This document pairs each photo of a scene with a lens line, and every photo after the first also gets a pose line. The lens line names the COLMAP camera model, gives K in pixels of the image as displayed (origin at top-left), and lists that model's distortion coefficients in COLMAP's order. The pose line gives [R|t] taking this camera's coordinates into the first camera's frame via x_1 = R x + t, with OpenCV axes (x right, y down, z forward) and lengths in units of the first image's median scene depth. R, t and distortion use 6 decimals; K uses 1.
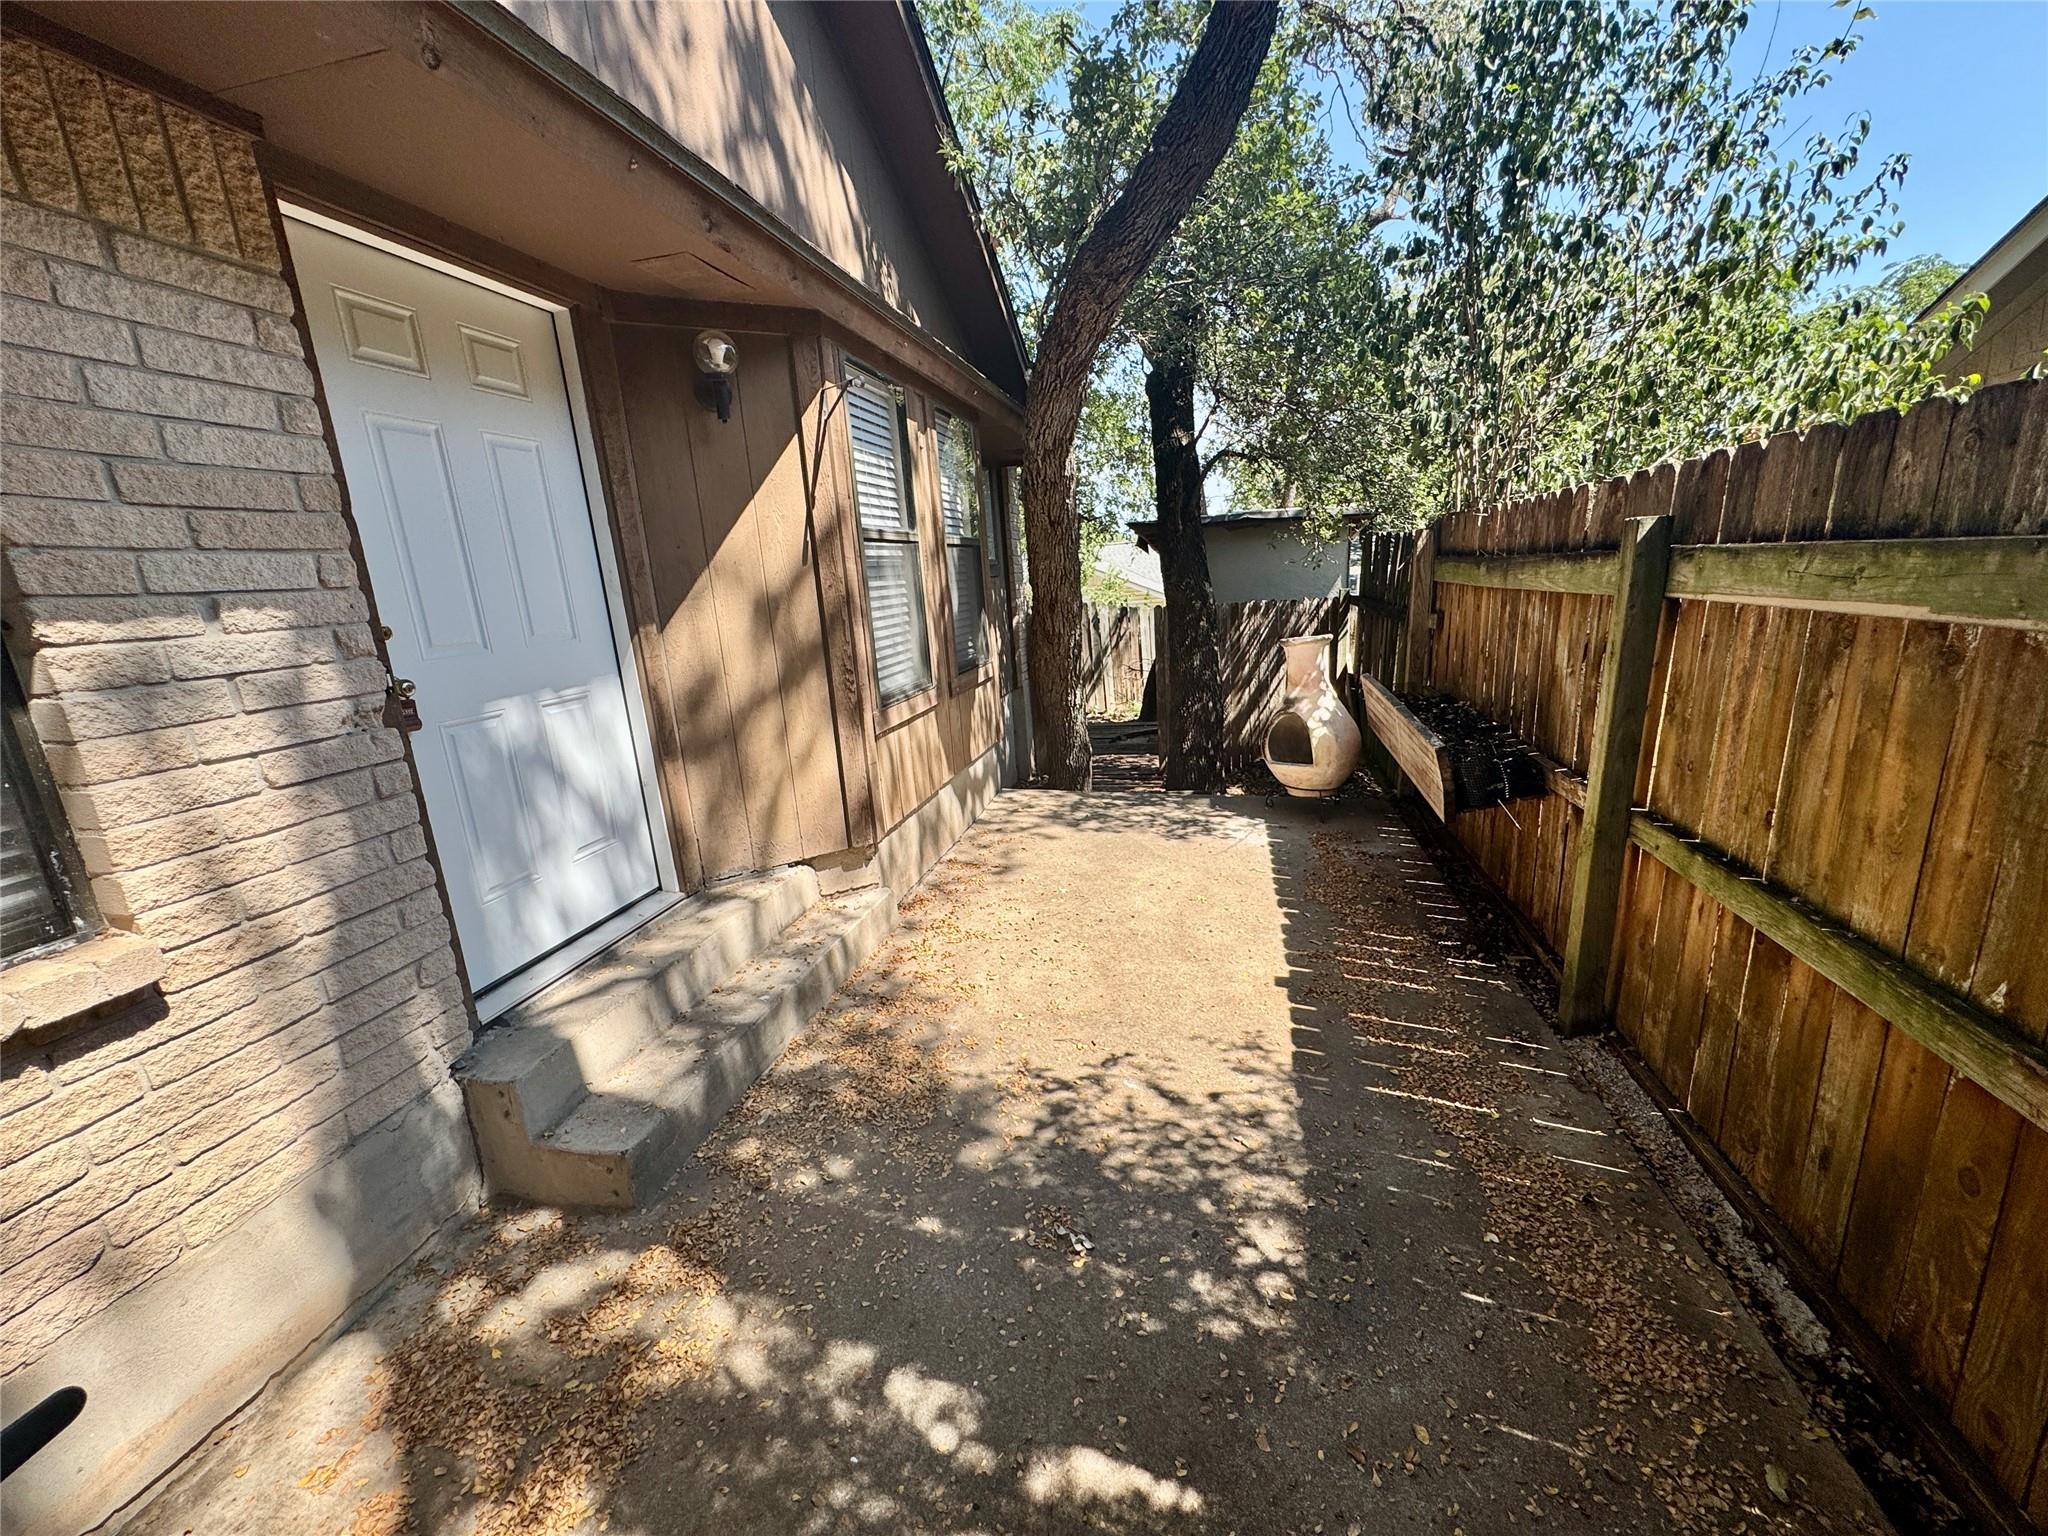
lens RADIAL K [[822.7, 0, 1031.7], [0, 822.7, 778.7], [0, 0, 1]] dist [-0.003994, 0.000773]
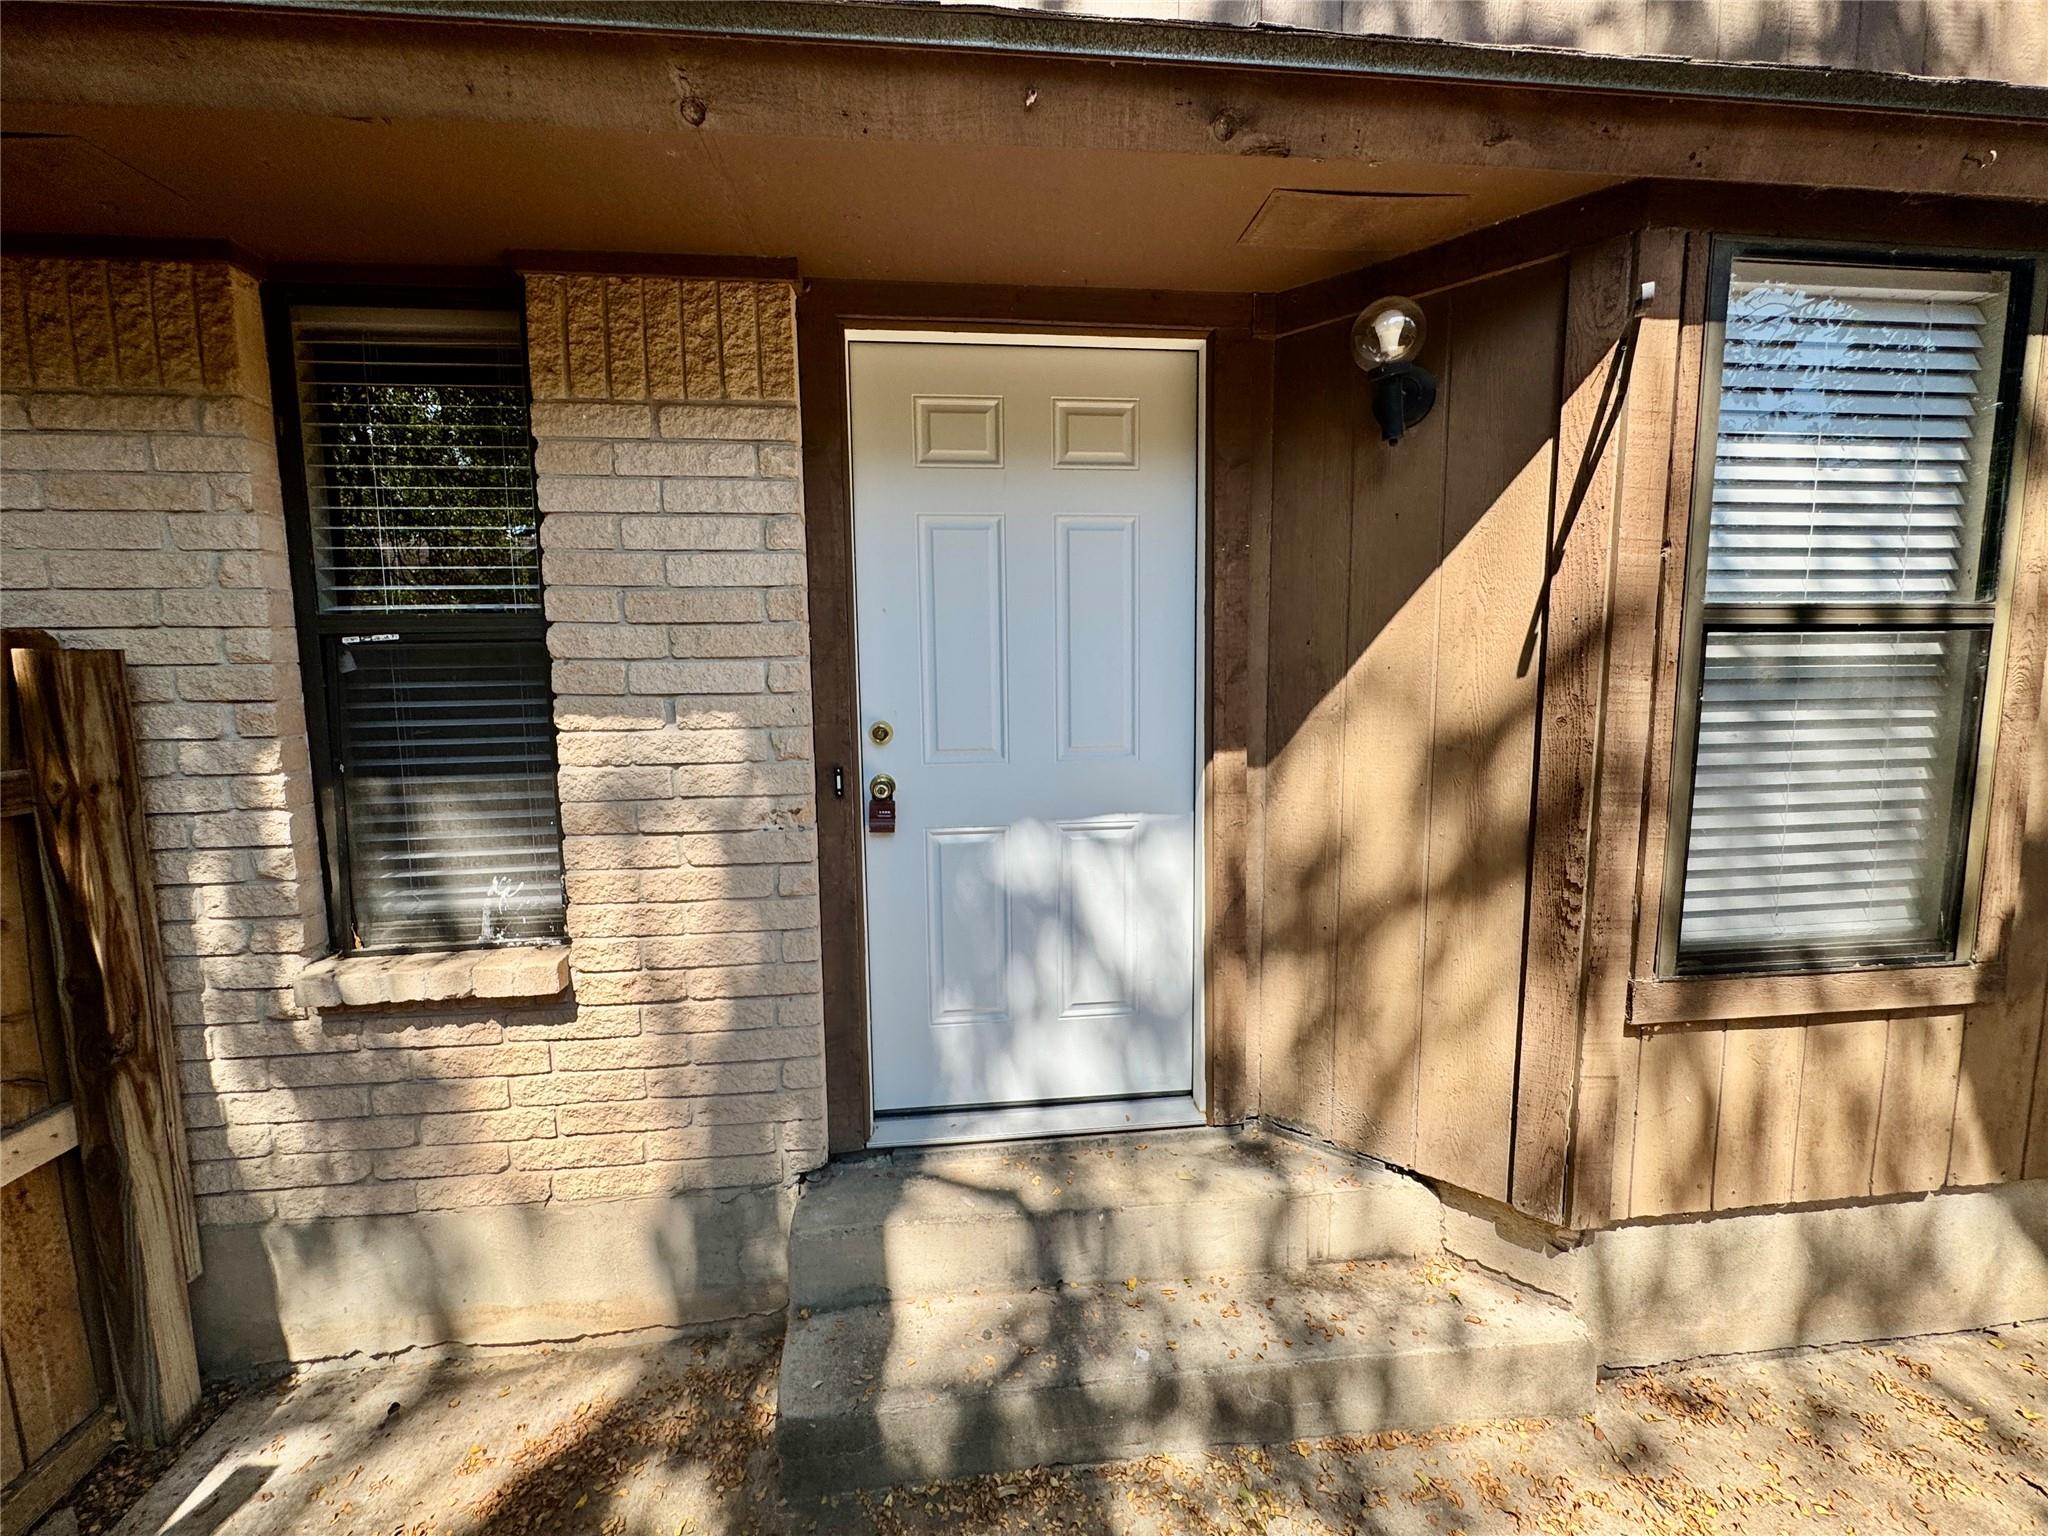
lens RADIAL K [[822.7, 0, 1021.9], [0, 822.7, 760.6], [0, 0, 1]] dist [-0.003994, 0.000773]
pose [[0.310219, 0.168336, -0.935643, 0.227337], [-0.243210, 0.965498, 0.093069, -0.318437], [0.919028, 0.198686, 0.340457, 0.936792]]
